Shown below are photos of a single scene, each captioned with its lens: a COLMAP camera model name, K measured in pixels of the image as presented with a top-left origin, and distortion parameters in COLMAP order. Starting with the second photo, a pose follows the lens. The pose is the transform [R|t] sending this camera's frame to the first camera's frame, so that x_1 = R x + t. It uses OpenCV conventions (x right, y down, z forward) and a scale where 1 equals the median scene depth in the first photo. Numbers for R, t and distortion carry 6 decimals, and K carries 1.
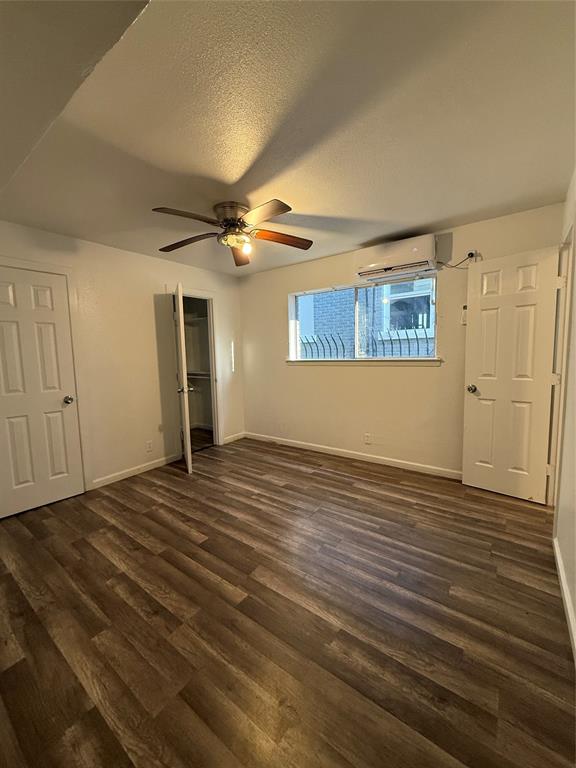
lens RADIAL K [[306.0, 0, 285.7], [0, 306.0, 383.8], [0, 0, 1]] dist [-0.001600, 0.000433]
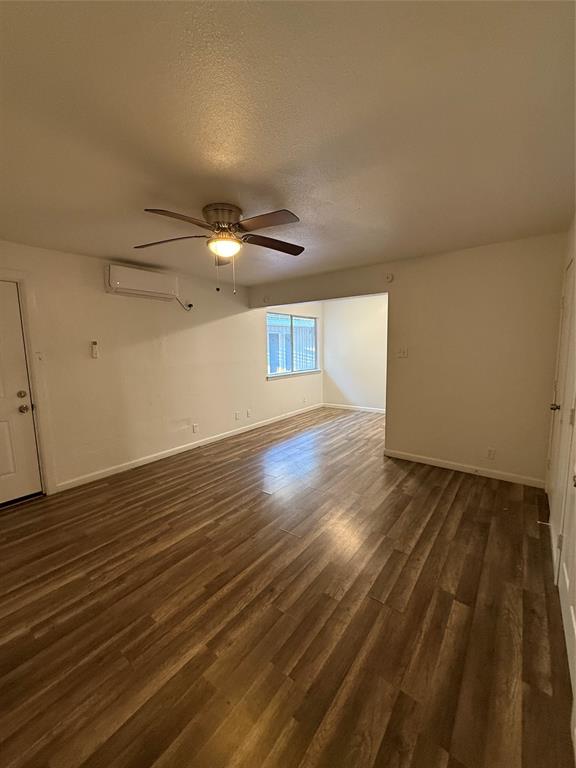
lens RADIAL K [[306.0, 0, 288.9], [0, 306.0, 383.4], [0, 0, 1]] dist [-0.001600, 0.000433]
pose [[0.008804, -0.099177, 0.995031, -1.010615], [0.125756, 0.987279, 0.097292, -0.122083], [-0.992022, 0.124274, 0.021164, 0.864602]]
